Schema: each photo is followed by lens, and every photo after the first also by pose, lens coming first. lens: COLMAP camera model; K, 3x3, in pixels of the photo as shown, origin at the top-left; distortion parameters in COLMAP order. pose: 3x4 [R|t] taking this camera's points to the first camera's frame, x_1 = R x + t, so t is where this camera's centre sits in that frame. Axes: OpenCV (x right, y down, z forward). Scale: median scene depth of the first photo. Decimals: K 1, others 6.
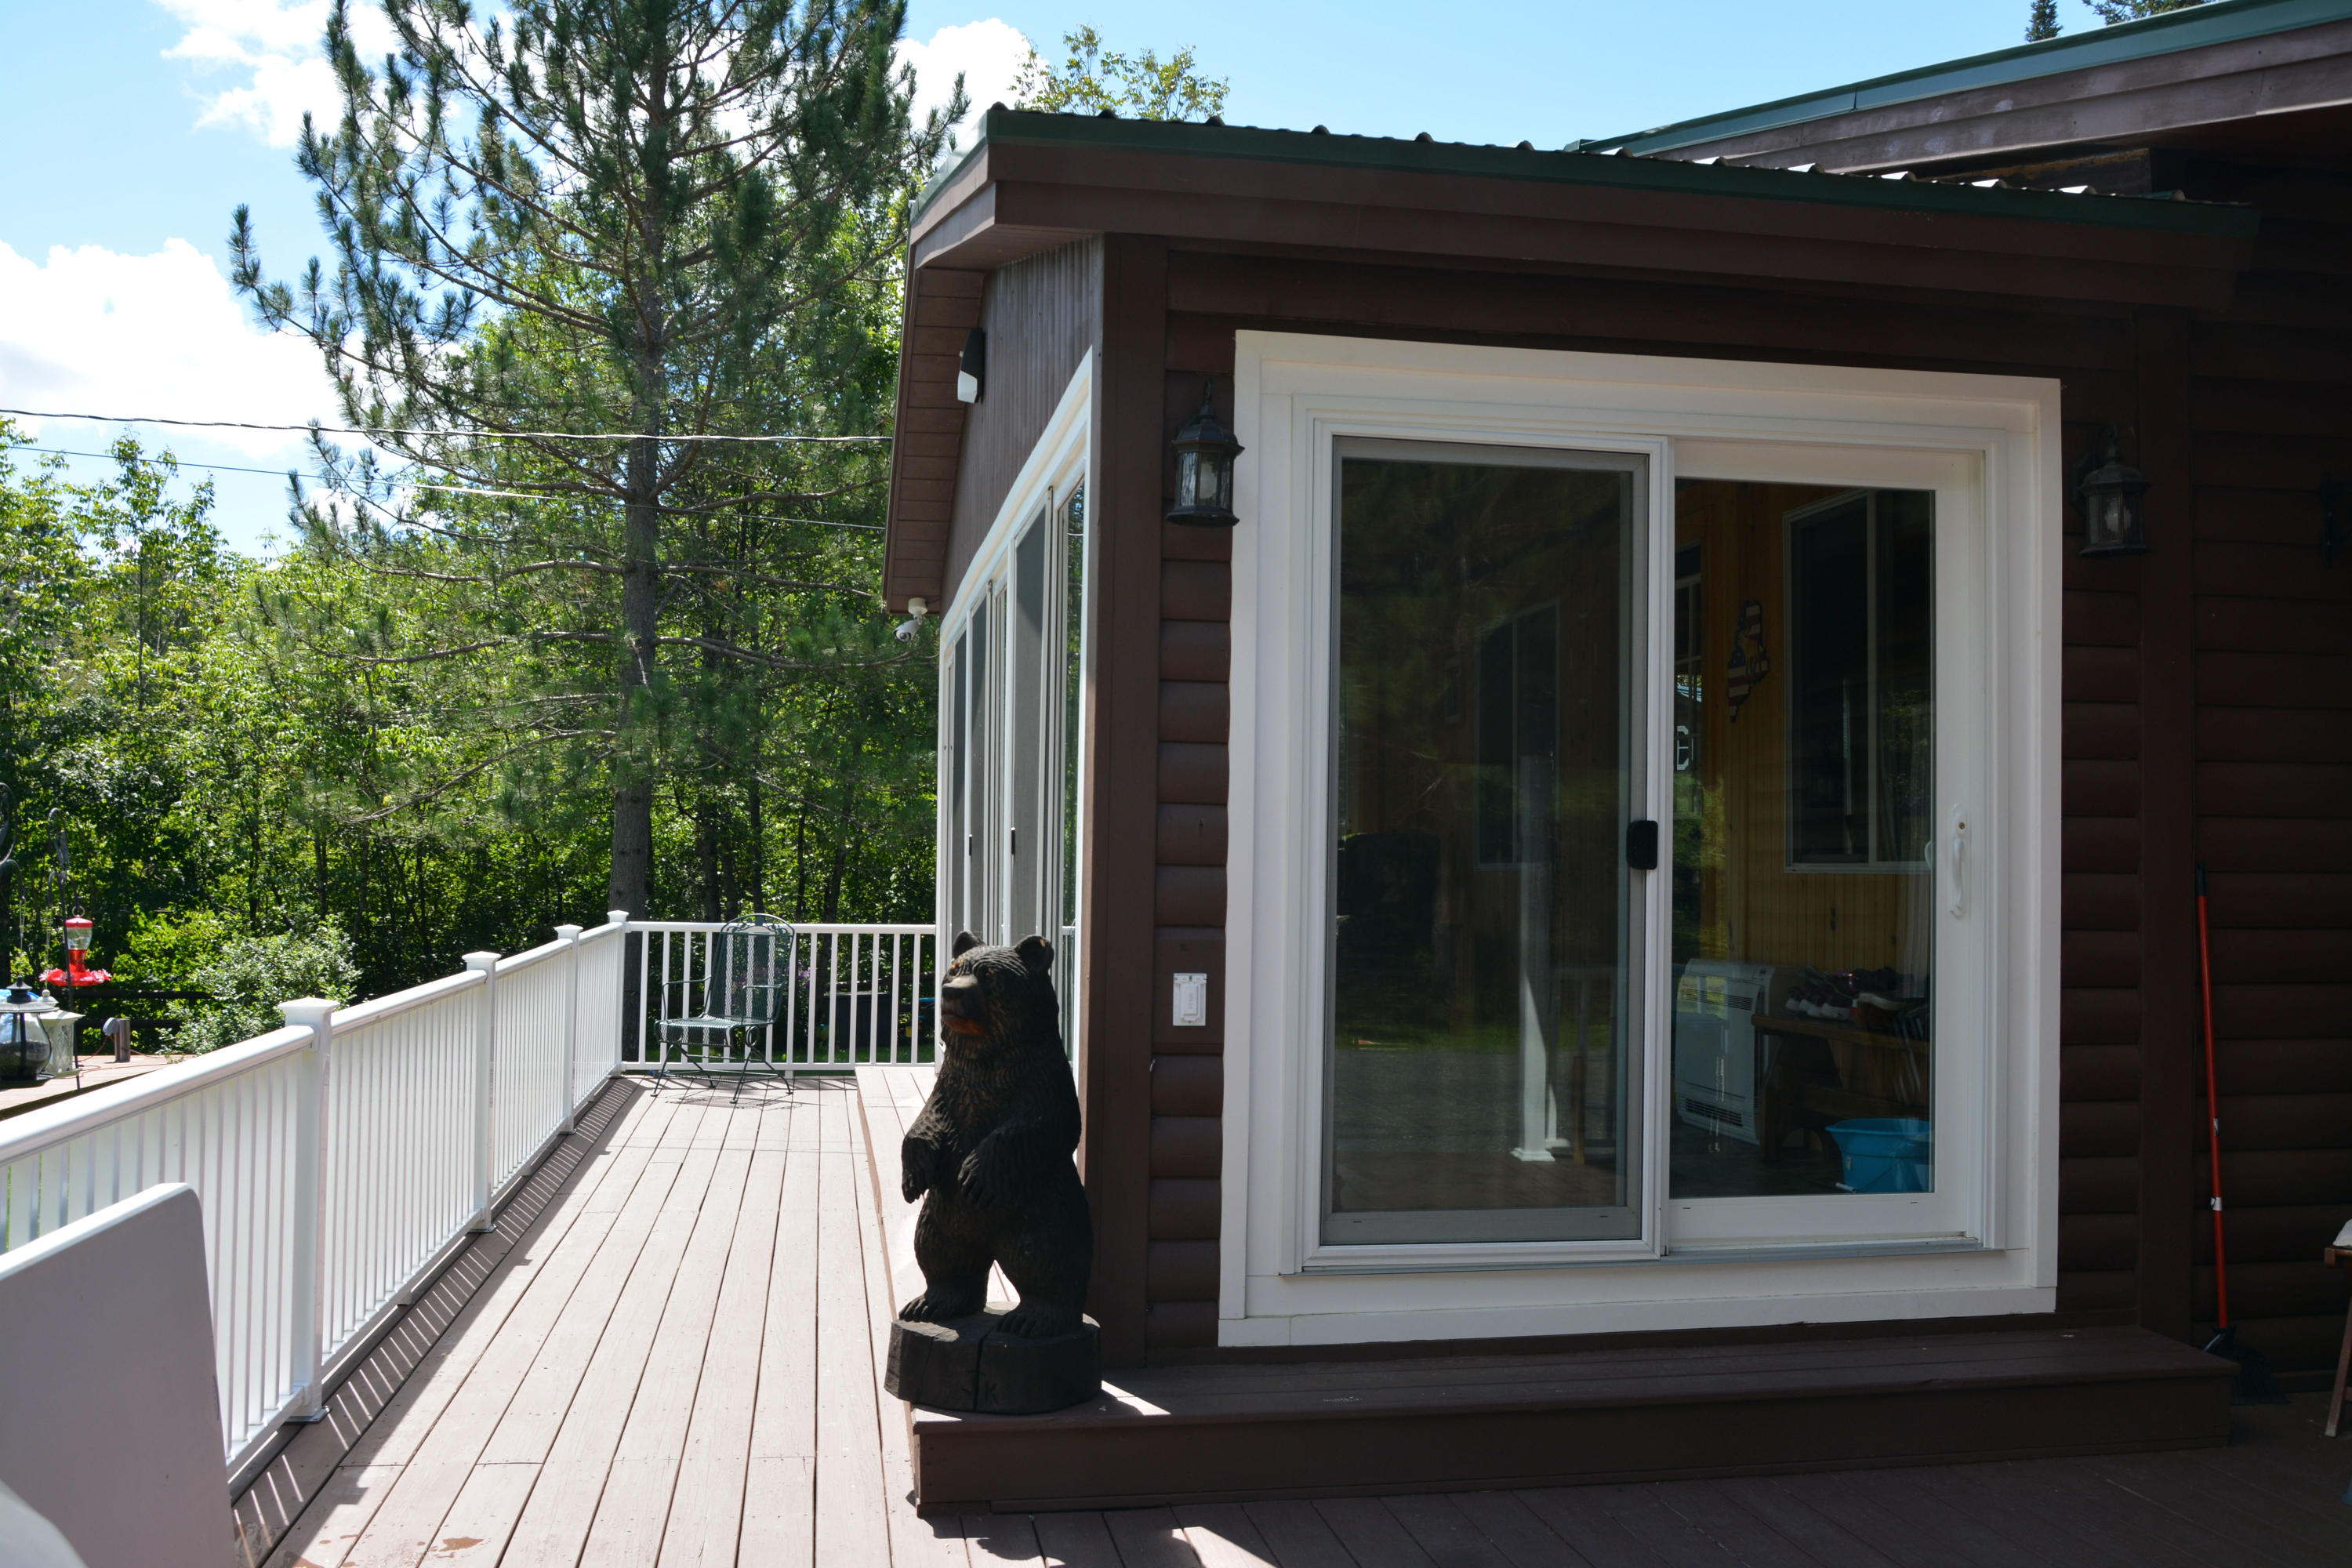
lens RADIAL K [[1999.2, 0, 1179.5], [0, 1999.2, 781.5], [0, 0, 1]] dist [-0.006153, -0.002243]
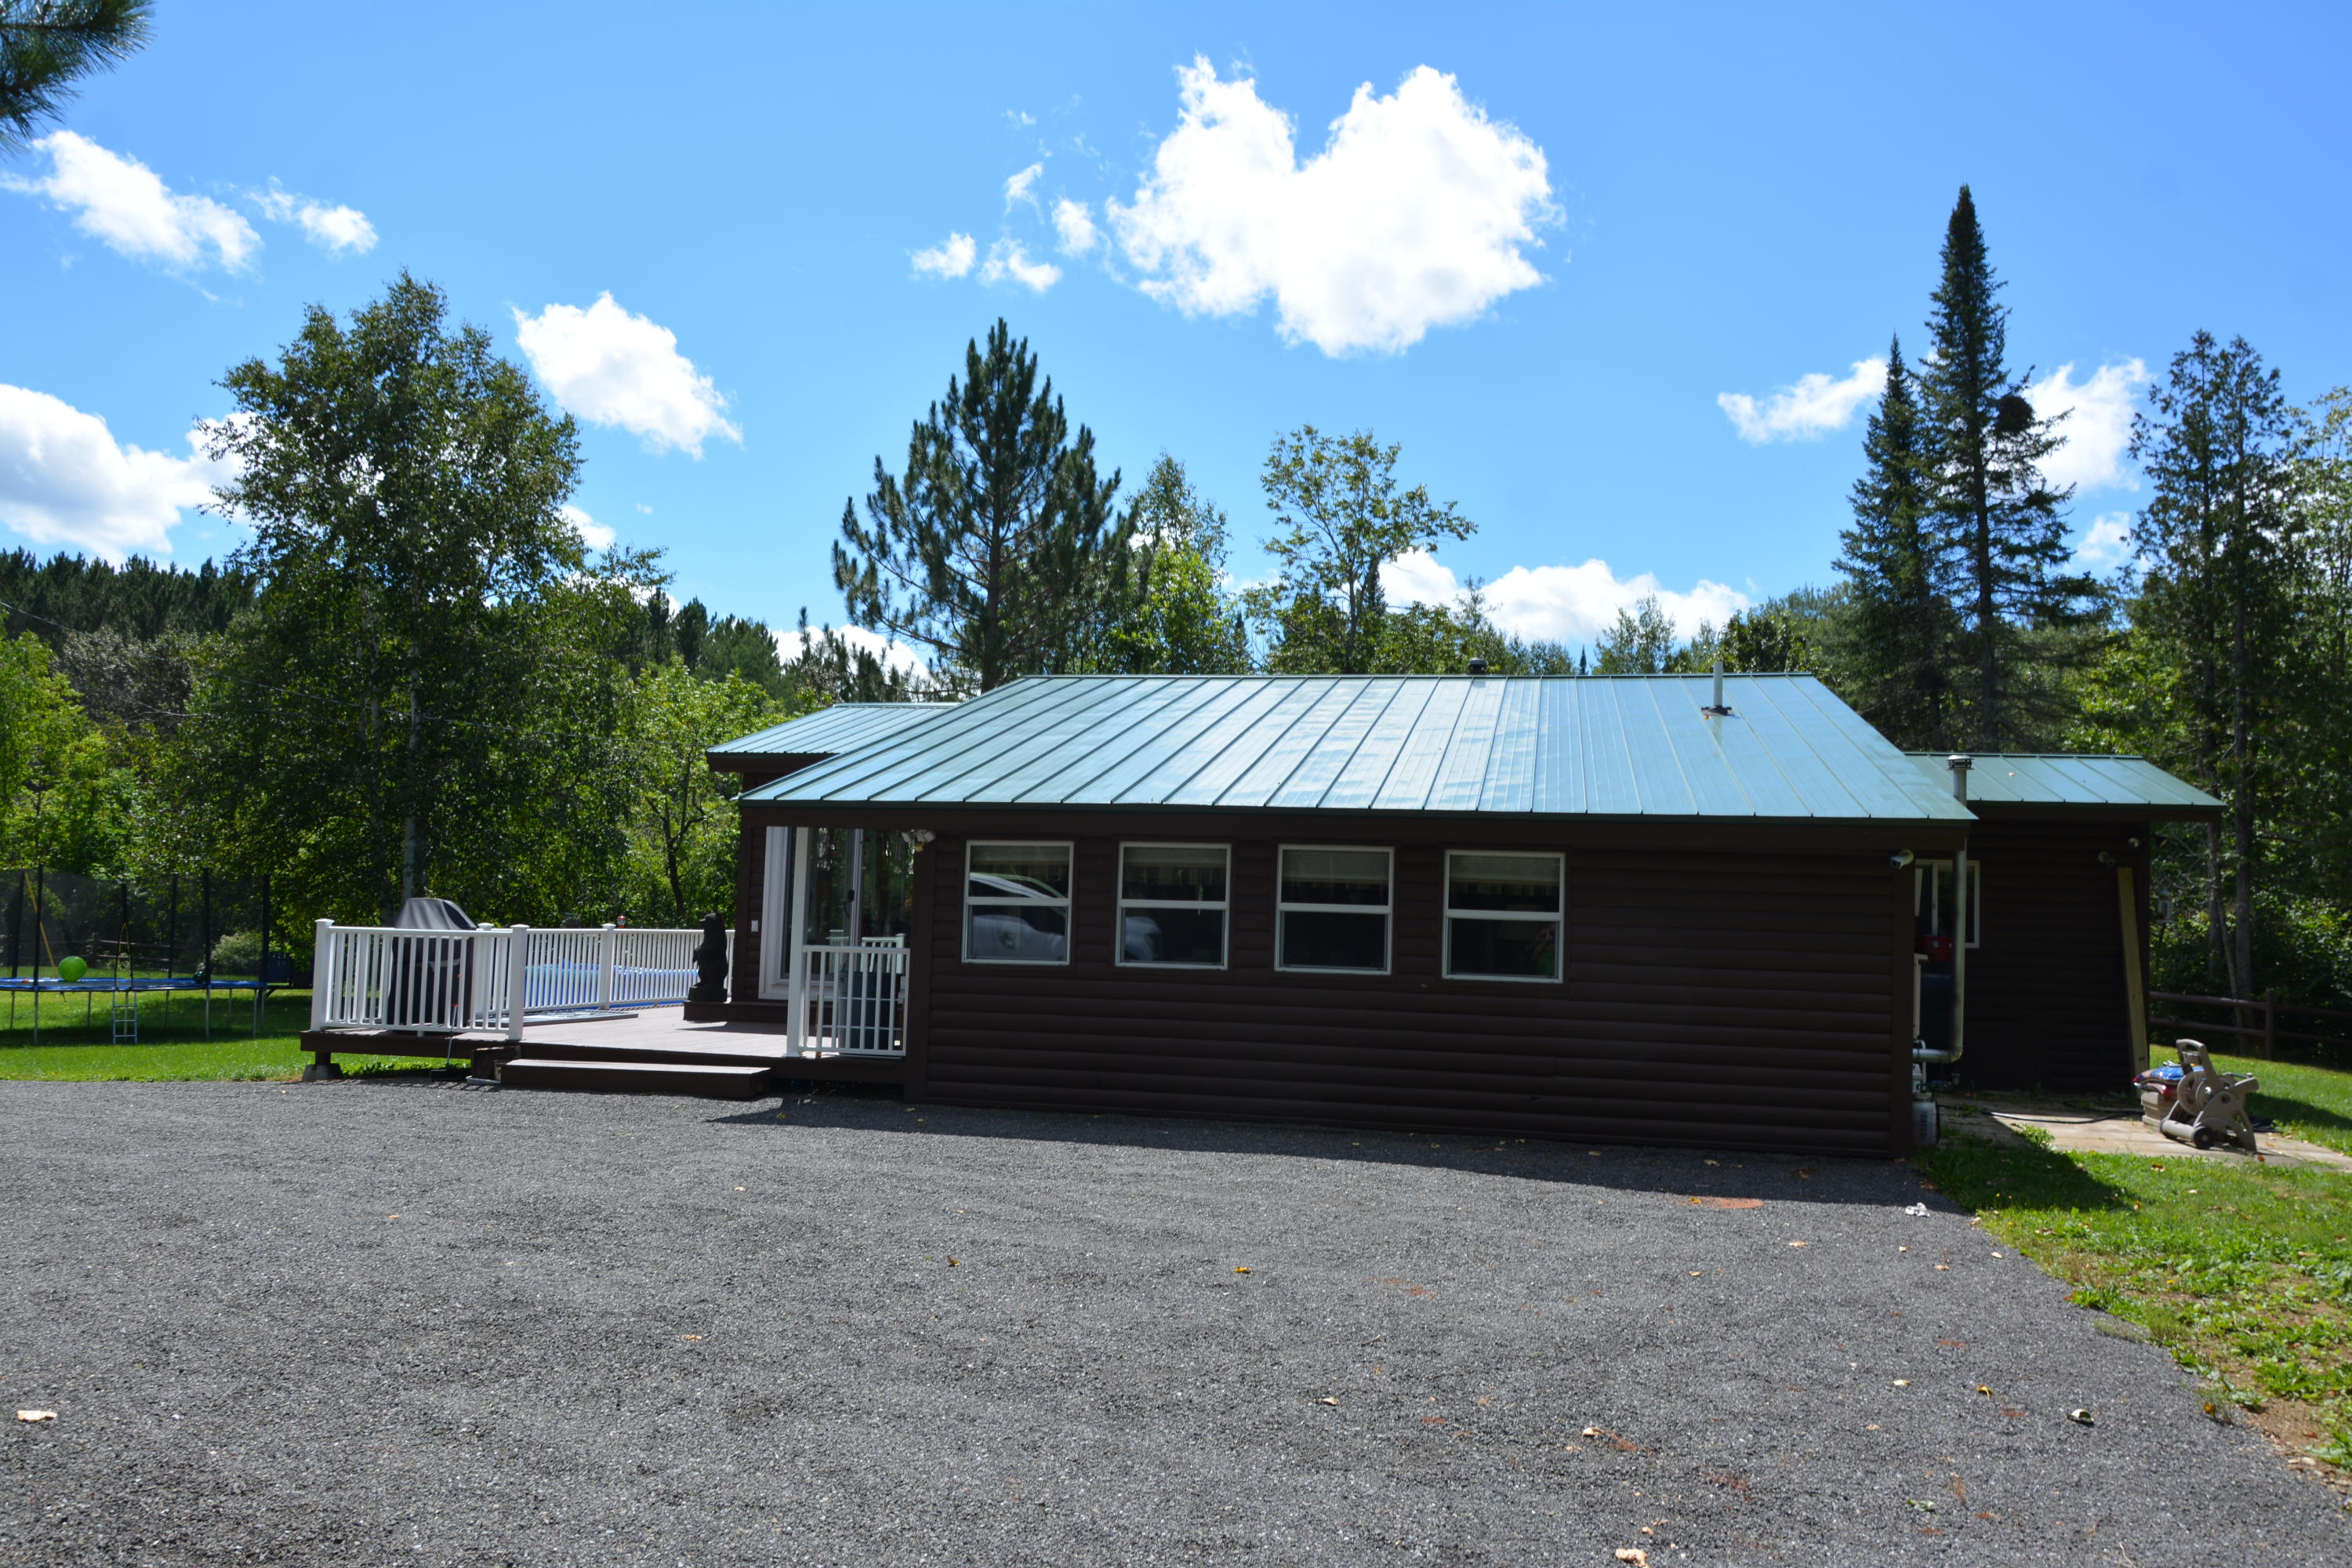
lens RADIAL K [[1885.8, 0, 1174.2], [0, 1885.8, 787.5], [0, 0, 1]] dist [-0.008675, -0.003668]
pose [[0.924969, -0.007893, -0.379960, 2.674517], [-0.010467, 0.998876, -0.046230, -0.025838], [0.379898, 0.046738, 0.923847, -2.839118]]
